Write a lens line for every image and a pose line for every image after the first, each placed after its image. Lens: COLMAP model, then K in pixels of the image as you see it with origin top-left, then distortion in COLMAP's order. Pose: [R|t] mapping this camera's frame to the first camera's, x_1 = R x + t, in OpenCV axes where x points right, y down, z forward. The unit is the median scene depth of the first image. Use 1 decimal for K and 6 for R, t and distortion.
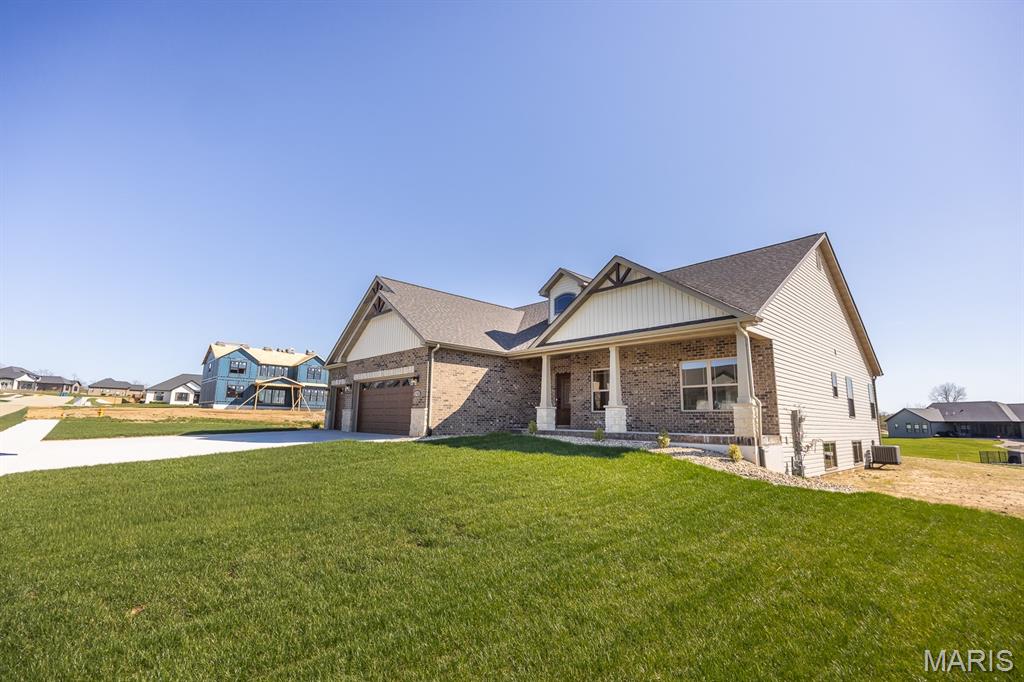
lens RADIAL K [[467.9, 0, 512.0], [0, 467.9, 341.0], [0, 0, 1]] dist [-0.001264, -0.000084]
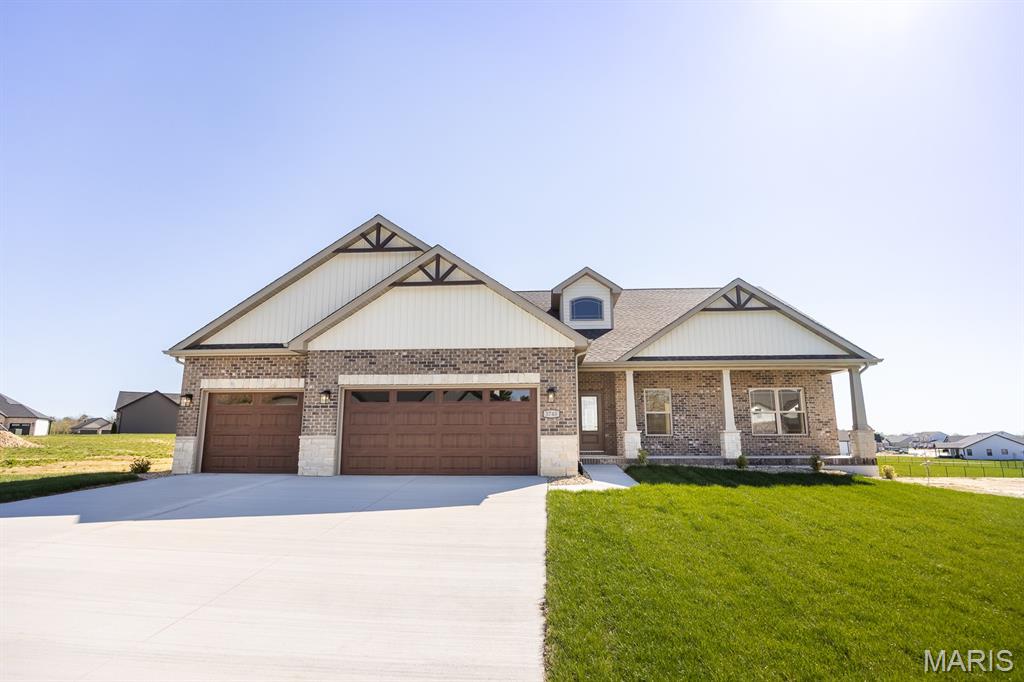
lens RADIAL K [[531.5, 0, 512.0], [0, 531.5, 341.0], [0, 0, 1]] dist [0.002583, 0.000180]
pose [[0.702269, 0.109671, 0.703413, -0.885798], [-0.106671, 0.993118, -0.048341, 0.054290], [-0.703874, -0.041086, 0.709135, 0.533666]]
